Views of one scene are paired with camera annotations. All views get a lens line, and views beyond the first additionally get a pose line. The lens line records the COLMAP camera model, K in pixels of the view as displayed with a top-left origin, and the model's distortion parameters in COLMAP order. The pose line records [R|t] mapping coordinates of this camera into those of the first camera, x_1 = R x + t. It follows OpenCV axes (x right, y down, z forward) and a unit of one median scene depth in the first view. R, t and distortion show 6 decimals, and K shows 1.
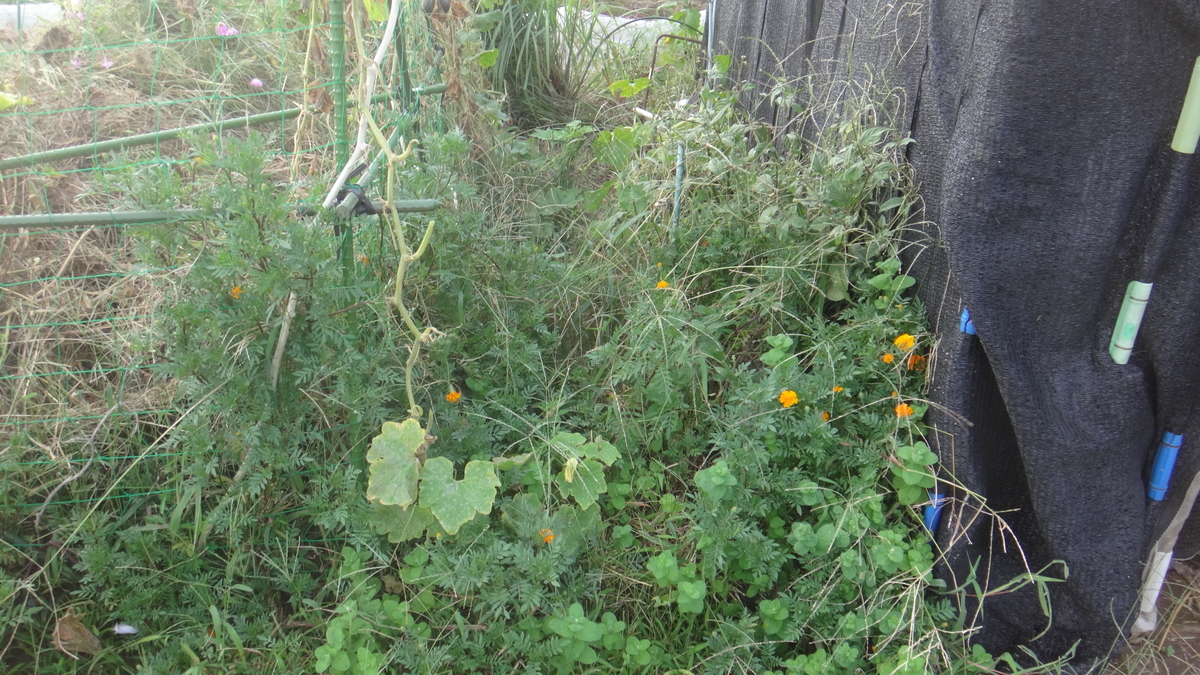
lens RADIAL K [[975.3, 0, 600.0], [0, 975.3, 337.5], [0, 0, 1]] dist [-0.000258, -0.095541]
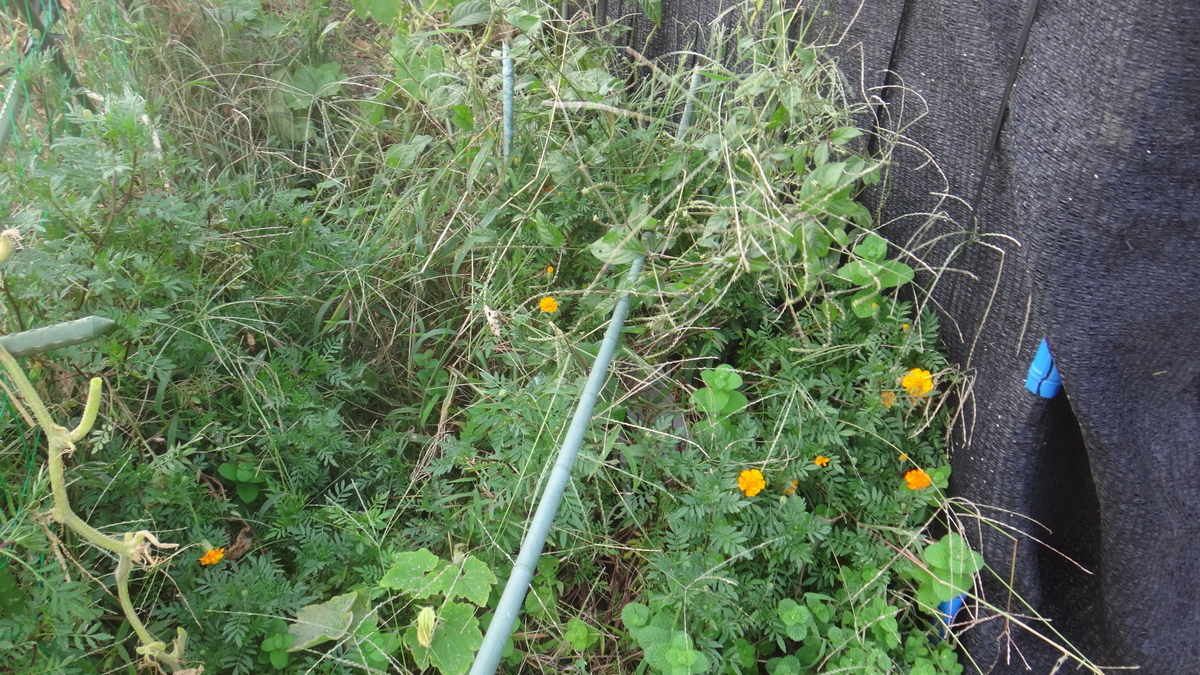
lens RADIAL K [[975.3, 0, 600.0], [0, 975.3, 337.5], [0, 0, 1]] dist [-0.000258, -0.095541]
pose [[0.966900, -0.144359, 0.210391, -0.029840], [0.088725, 0.963329, 0.253231, -0.224773], [-0.239232, -0.226182, 0.944251, 0.474424]]
